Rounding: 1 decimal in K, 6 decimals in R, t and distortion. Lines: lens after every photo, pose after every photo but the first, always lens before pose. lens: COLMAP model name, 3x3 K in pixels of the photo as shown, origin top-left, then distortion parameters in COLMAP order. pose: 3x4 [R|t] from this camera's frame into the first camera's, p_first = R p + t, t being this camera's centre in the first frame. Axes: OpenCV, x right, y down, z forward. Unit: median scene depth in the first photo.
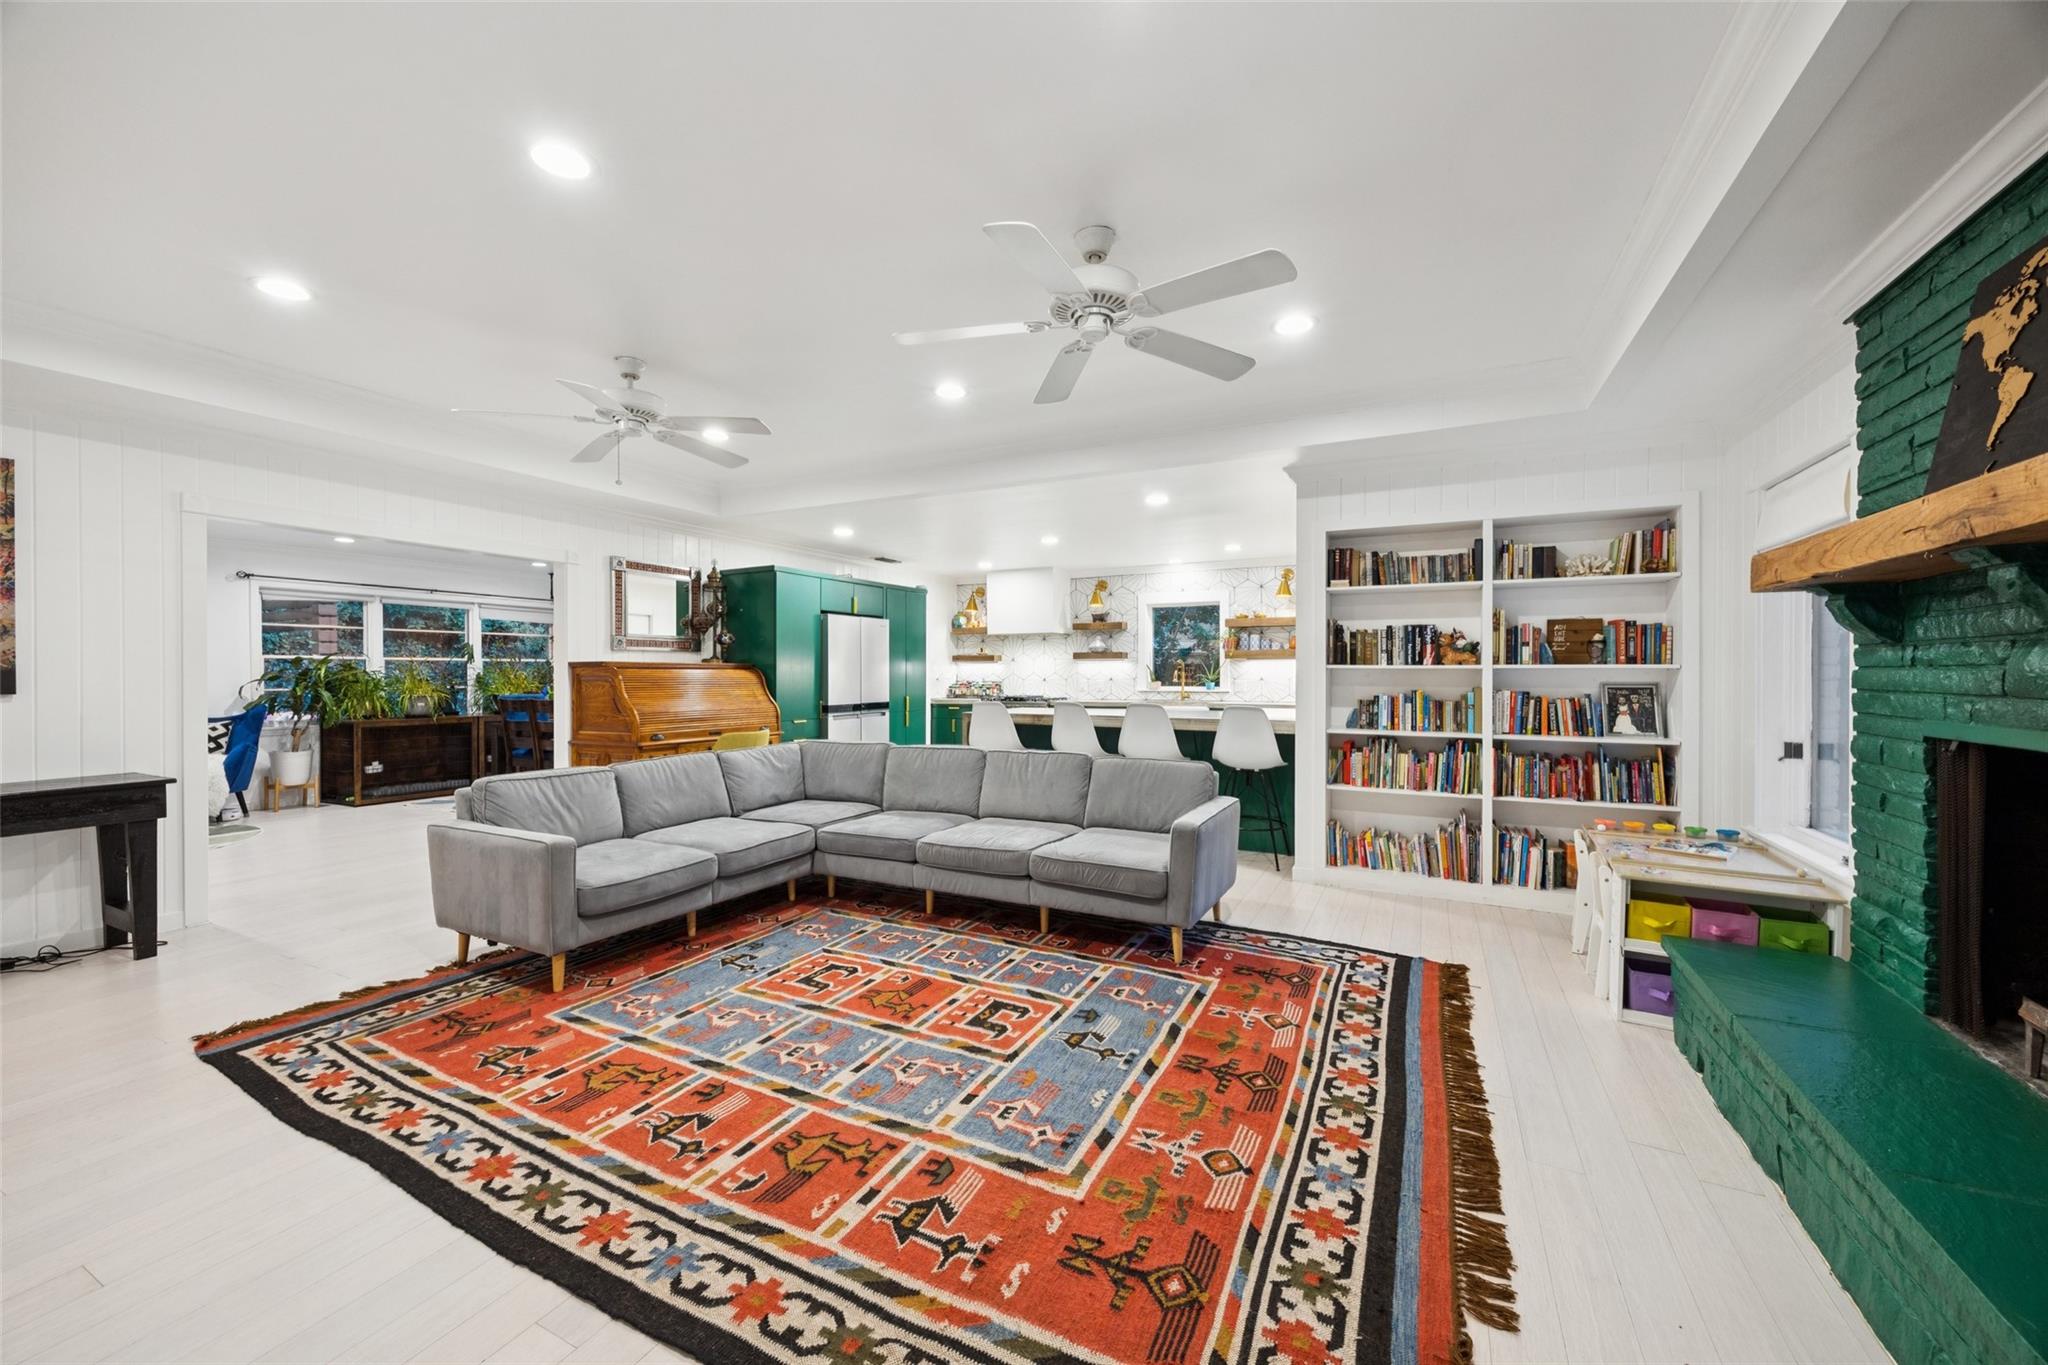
lens RADIAL K [[790.1, 0, 1015.7], [0, 790.1, 675.0], [0, 0, 1]] dist [-0.000610, 0.000062]
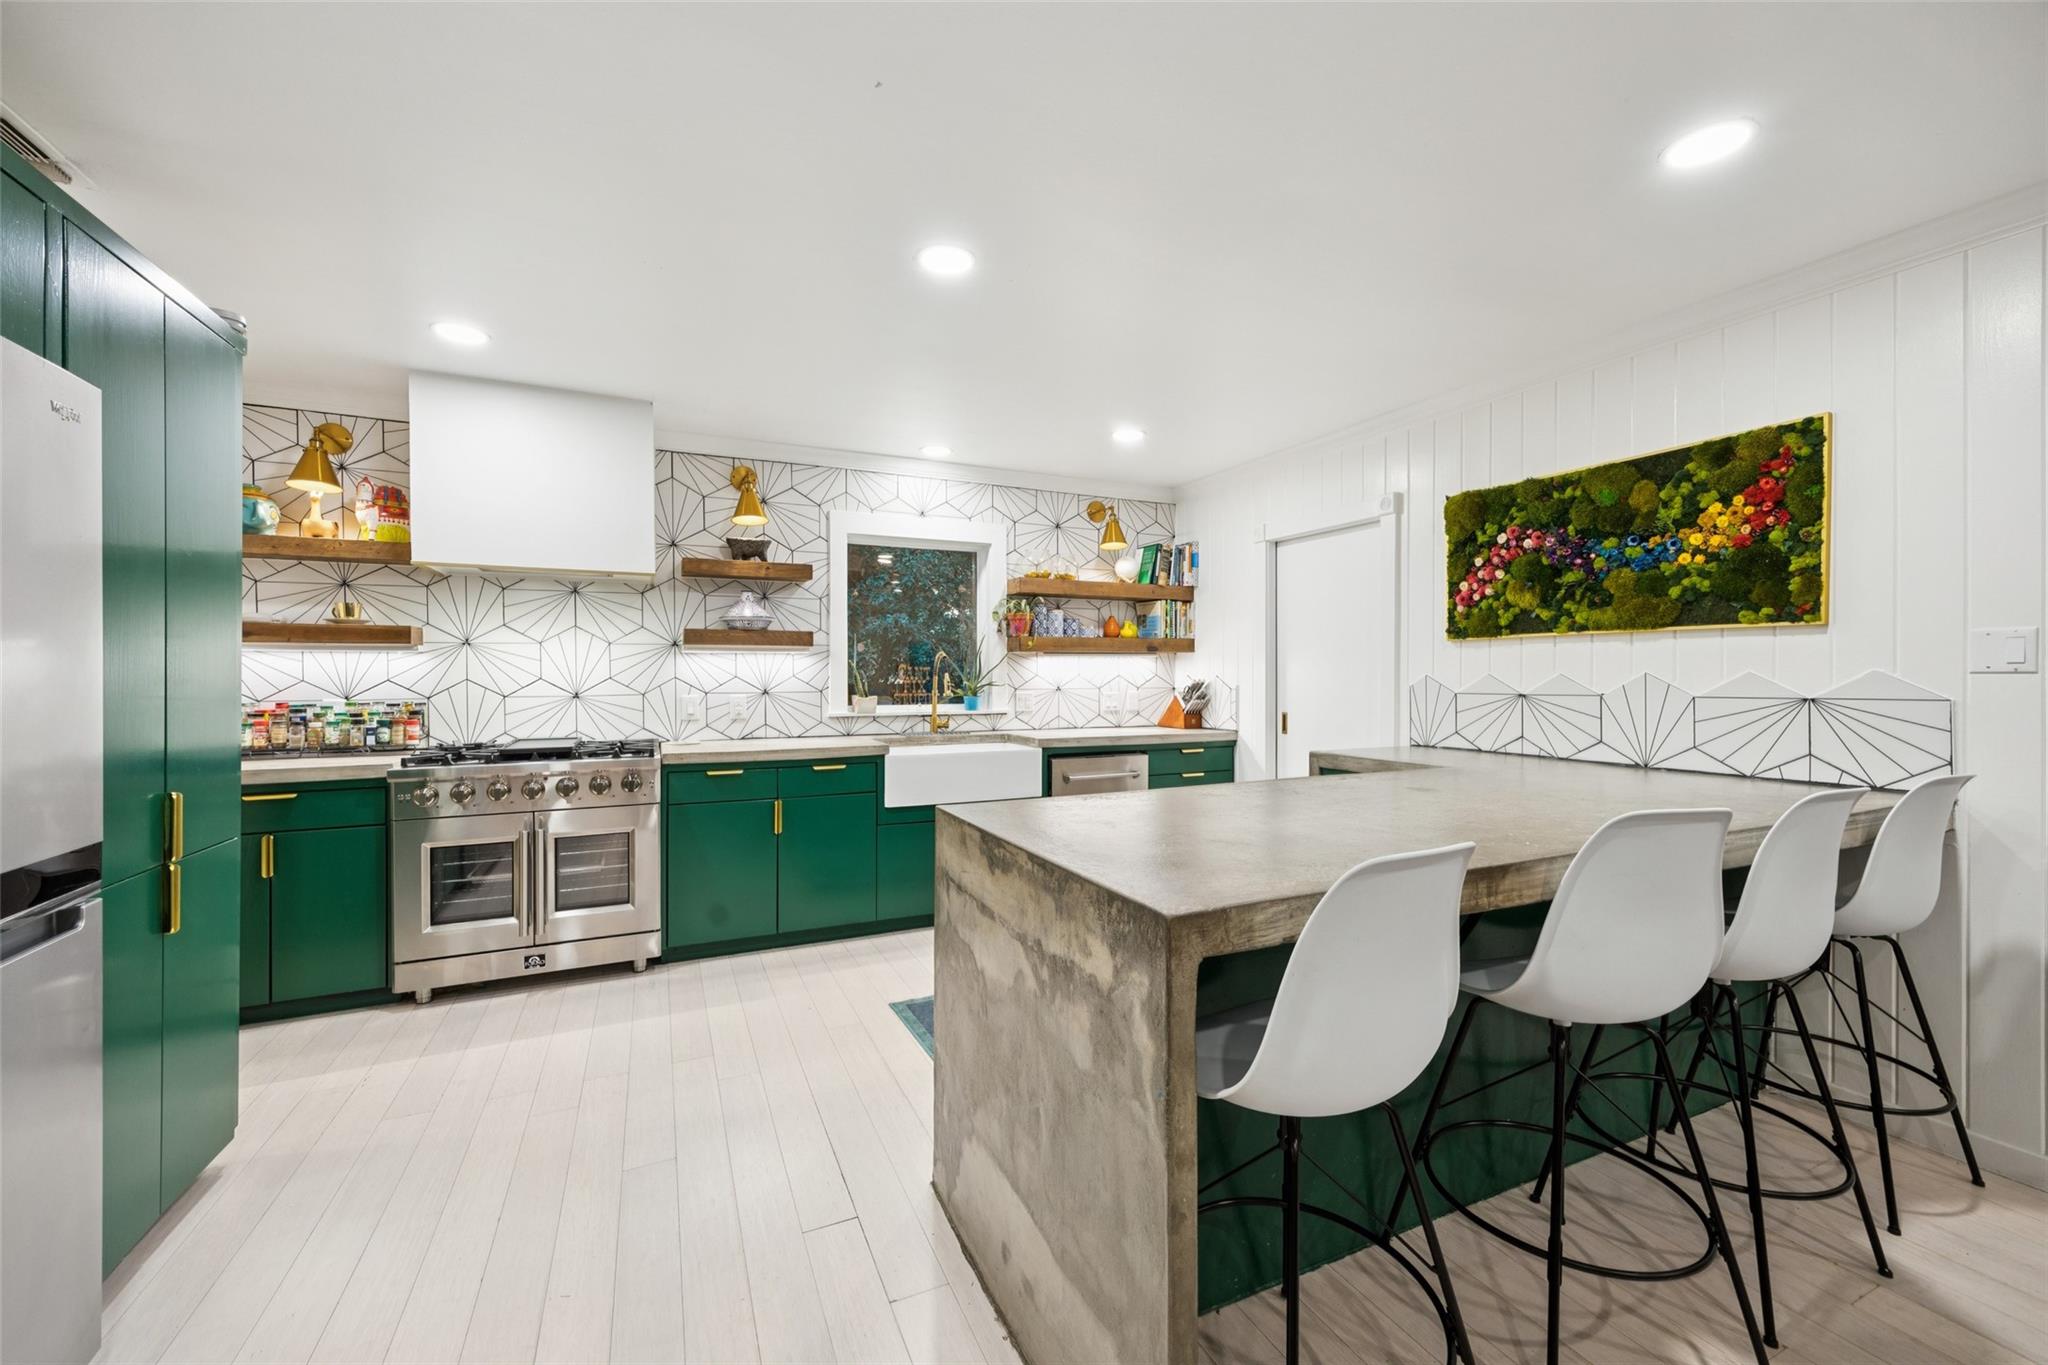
lens RADIAL K [[790.1, 0, 1015.7], [0, 790.1, 675.0], [0, 0, 1]] dist [-0.000610, 0.000062]
pose [[0.612233, 0.001177, 0.790677, -0.433116], [0.000653, 0.999998, -0.001995, -0.010304], [-0.790677, 0.001737, 0.612231, 1.864150]]
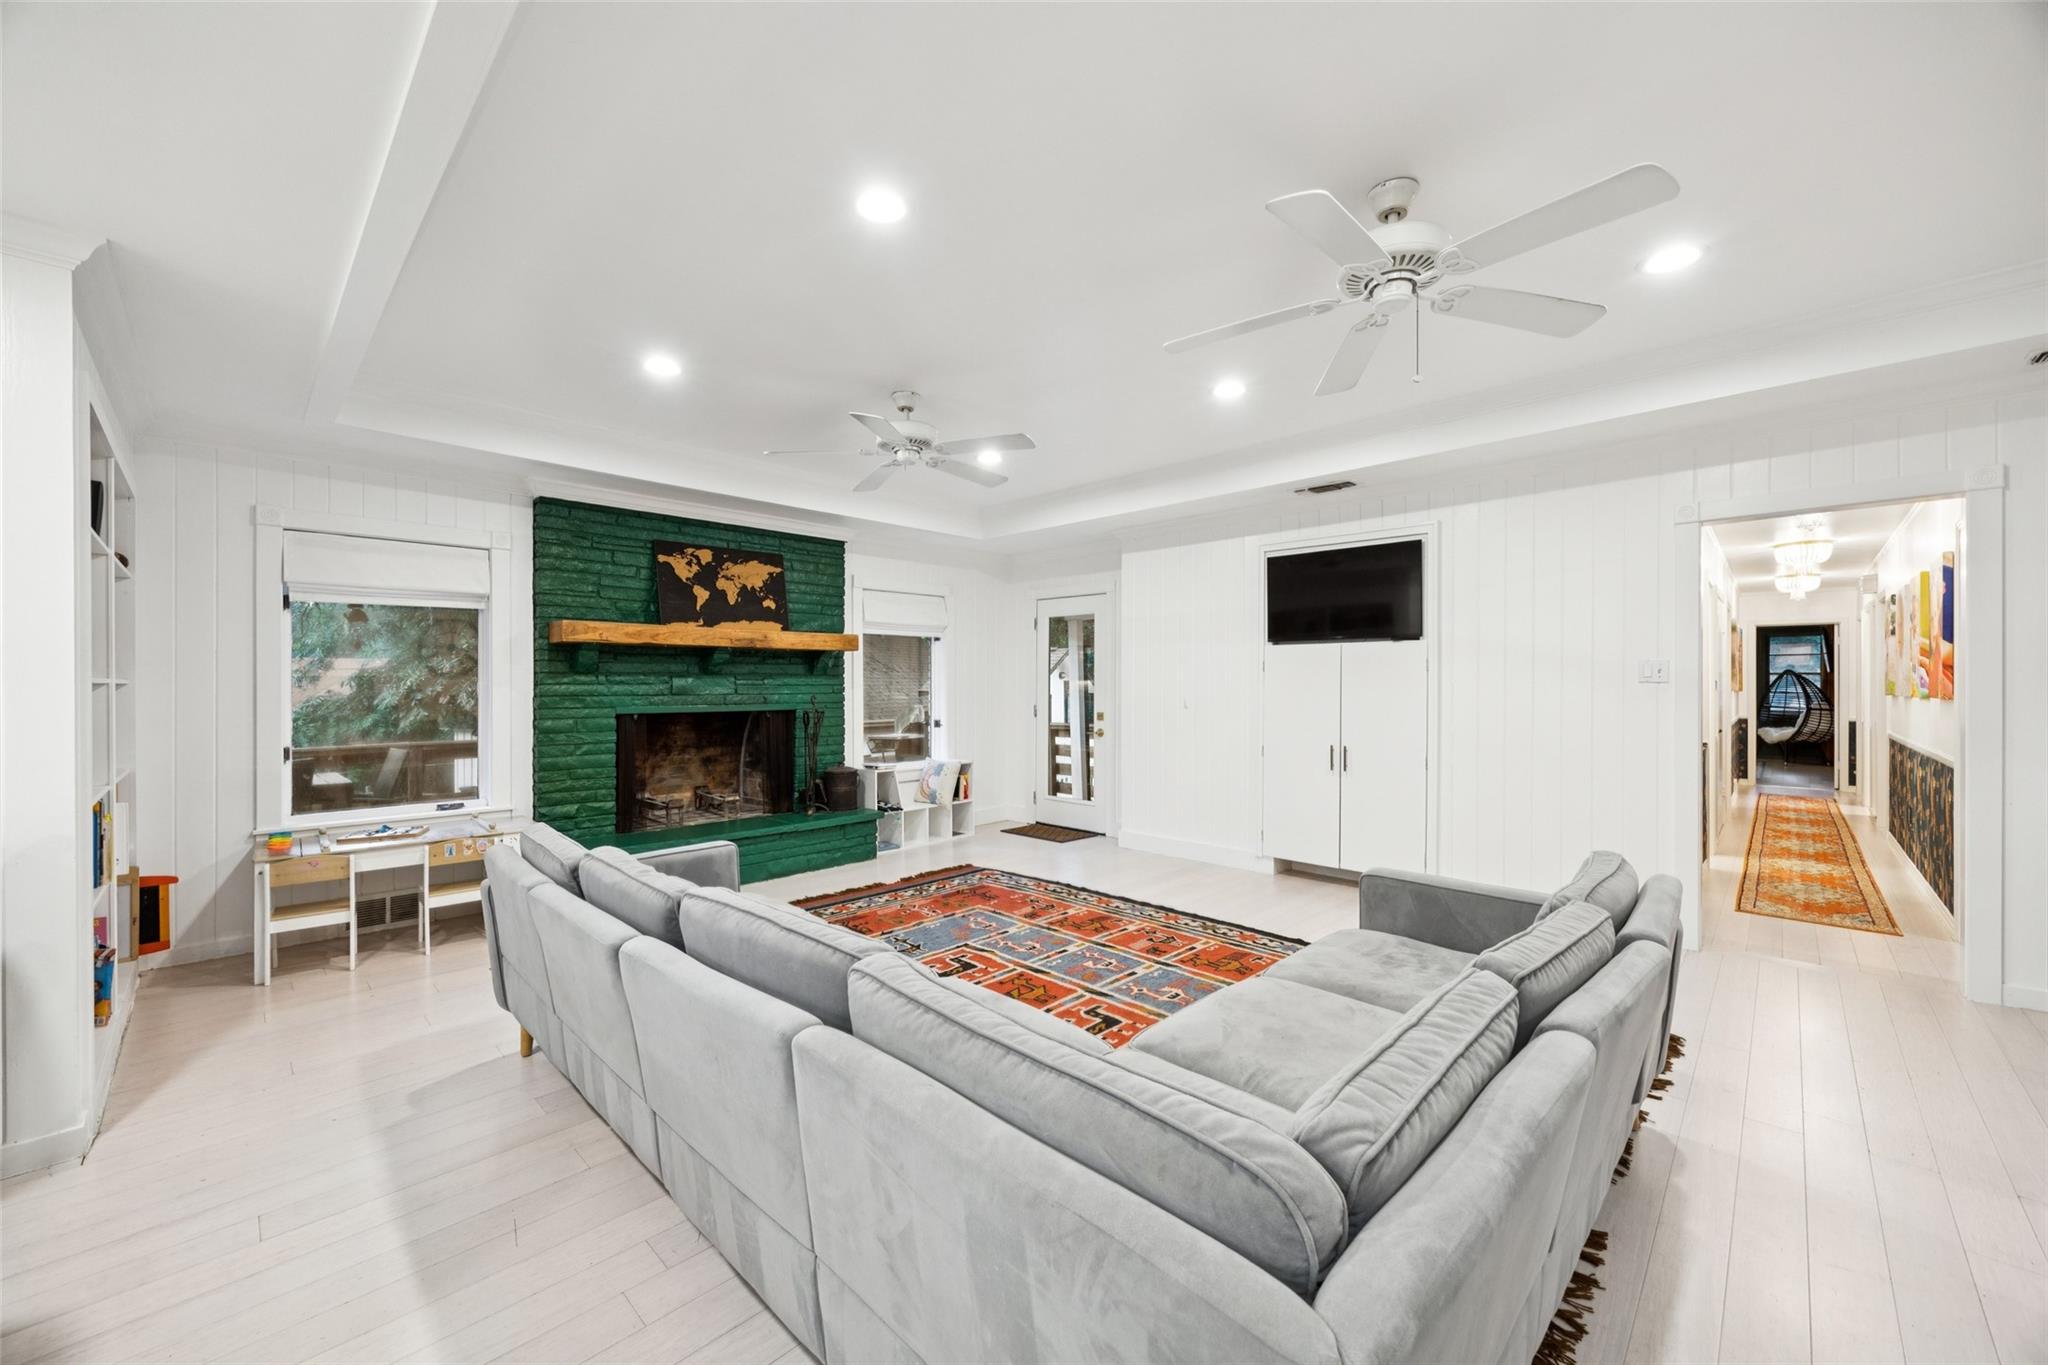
lens RADIAL K [[788.6, 0, 1026.1], [0, 788.6, 683.3], [0, 0, 1]] dist [-0.000683, -0.000100]
pose [[-0.958724, -0.000542, 0.284336, -0.445539], [0.001093, 0.999984, 0.005589, -0.016165], [-0.284335, 0.005669, -0.958708, 1.963730]]
